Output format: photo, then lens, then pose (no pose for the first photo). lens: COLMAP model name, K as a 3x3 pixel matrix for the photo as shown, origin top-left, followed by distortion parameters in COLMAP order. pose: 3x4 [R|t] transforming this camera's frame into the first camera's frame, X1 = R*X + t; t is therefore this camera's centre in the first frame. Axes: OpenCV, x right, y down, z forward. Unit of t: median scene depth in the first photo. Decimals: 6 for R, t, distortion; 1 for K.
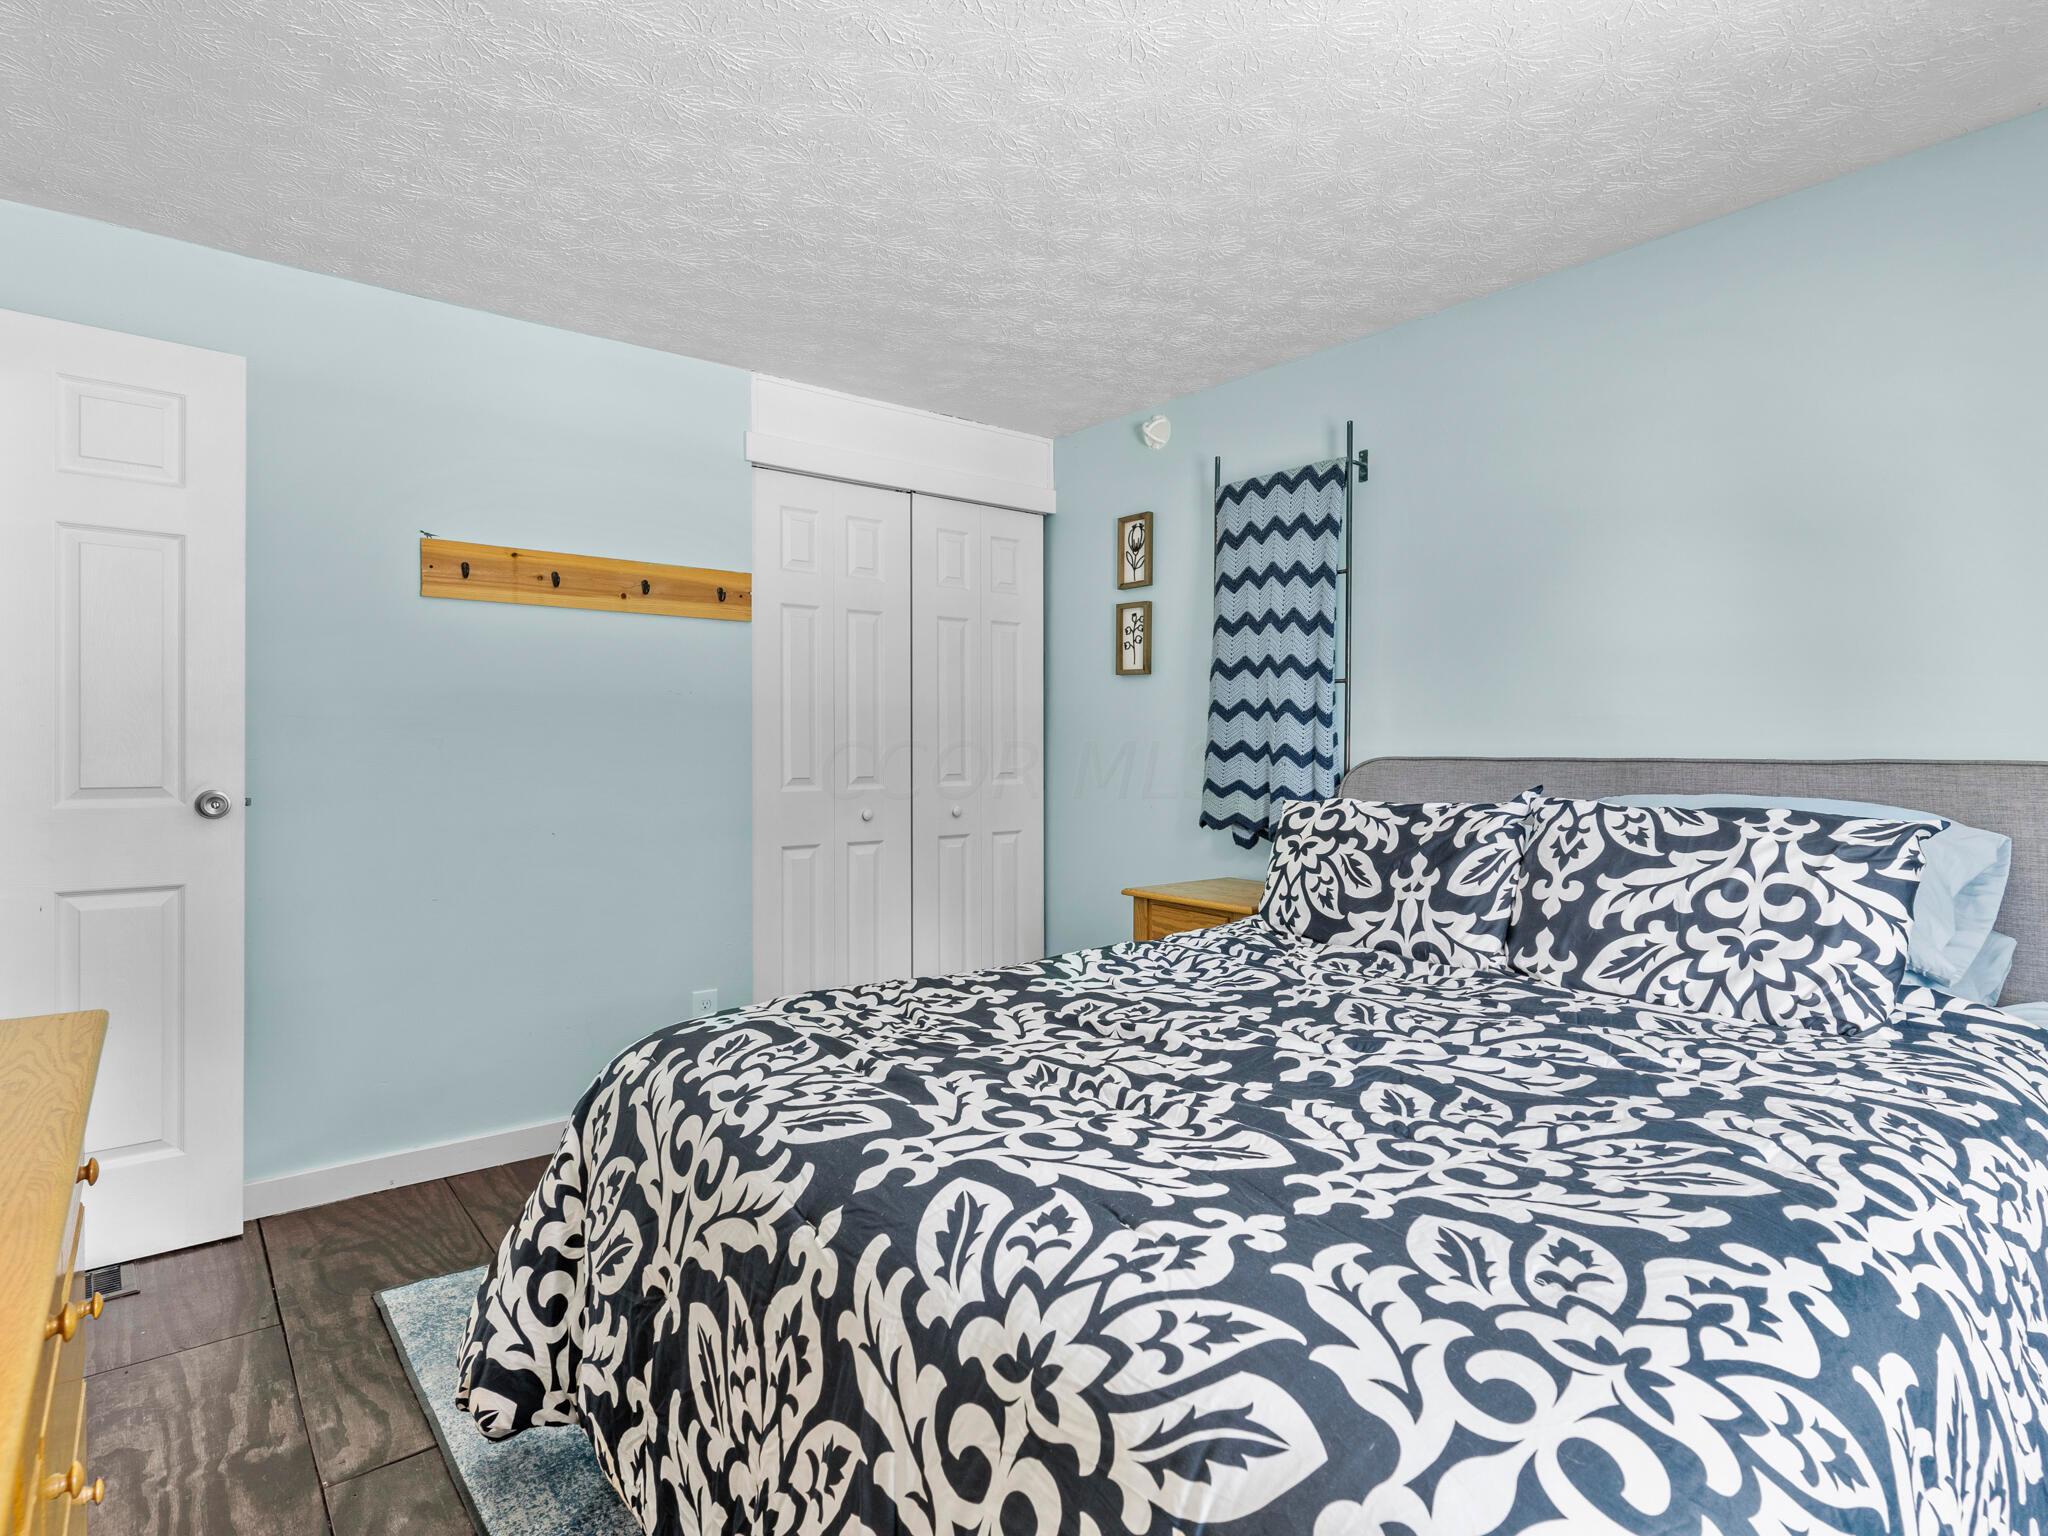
lens RADIAL K [[1099.3, 0, 1024.0], [0, 1099.3, 768.0], [0, 0, 1]] dist [0.004112, 0.000052]
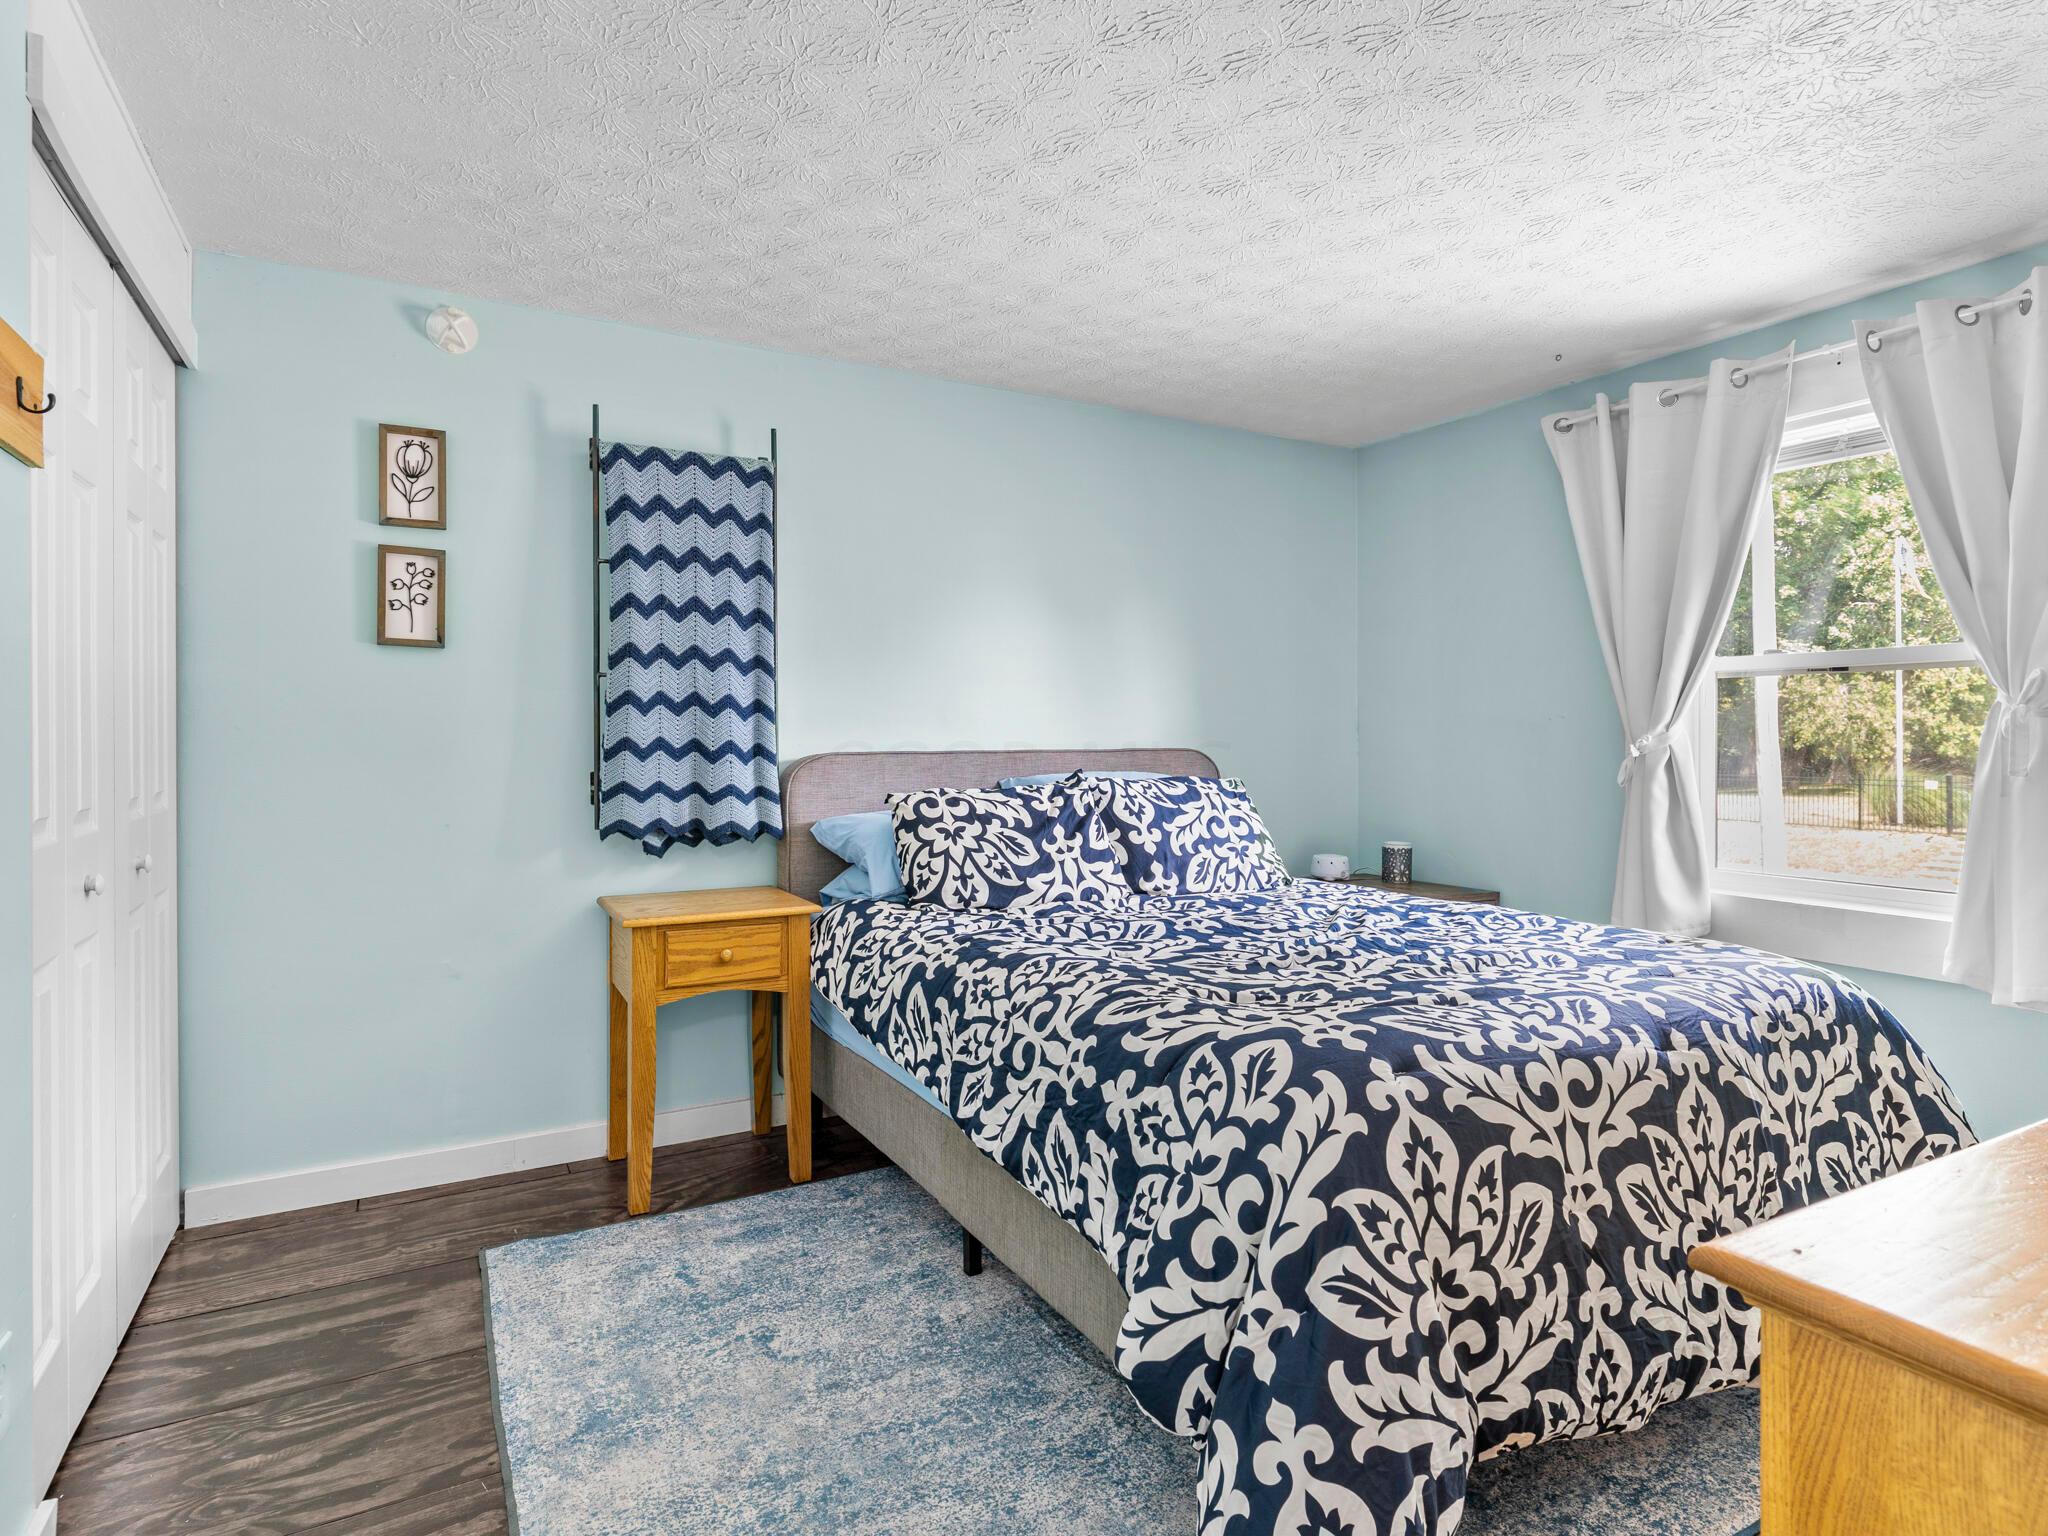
lens RADIAL K [[1099.3, 0, 1024.0], [0, 1099.3, 768.0], [0, 0, 1]] dist [0.004112, 0.000052]
pose [[0.166974, -0.029026, 0.985534, -0.861753], [0.022403, 0.999420, 0.025639, -0.022225], [-0.985707, 0.017798, 0.167528, 0.748245]]
